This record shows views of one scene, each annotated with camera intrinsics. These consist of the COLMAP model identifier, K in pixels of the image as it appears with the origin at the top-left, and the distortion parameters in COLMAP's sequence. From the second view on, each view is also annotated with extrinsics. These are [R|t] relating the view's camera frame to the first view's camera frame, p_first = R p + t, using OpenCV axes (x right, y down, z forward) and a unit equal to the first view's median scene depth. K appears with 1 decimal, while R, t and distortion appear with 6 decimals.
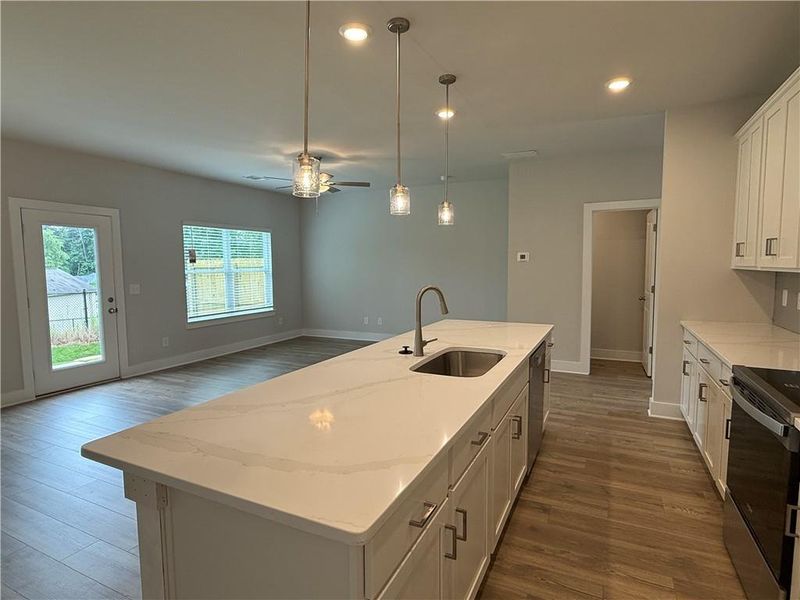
lens RADIAL K [[429.6, 0, 398.0], [0, 429.6, 299.5], [0, 0, 1]] dist [-0.002341, 0.000455]
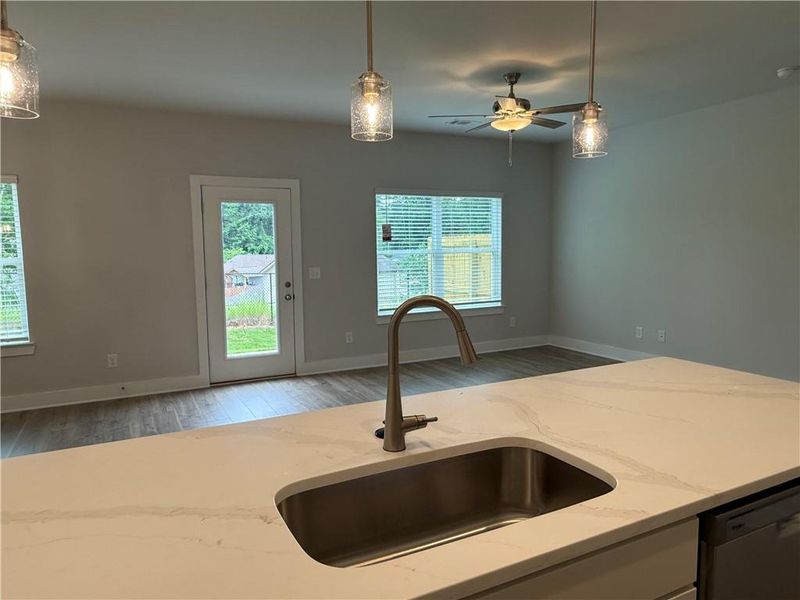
lens RADIAL K [[544.2, 0, 401.1], [0, 544.2, 301.2], [0, 0, 1]] dist [-0.002374, 0.003783]
pose [[0.800672, 0.059174, -0.596173, 0.171762], [-0.041650, 0.998200, 0.043141, -0.022283], [0.597653, -0.009711, 0.801696, 0.239474]]
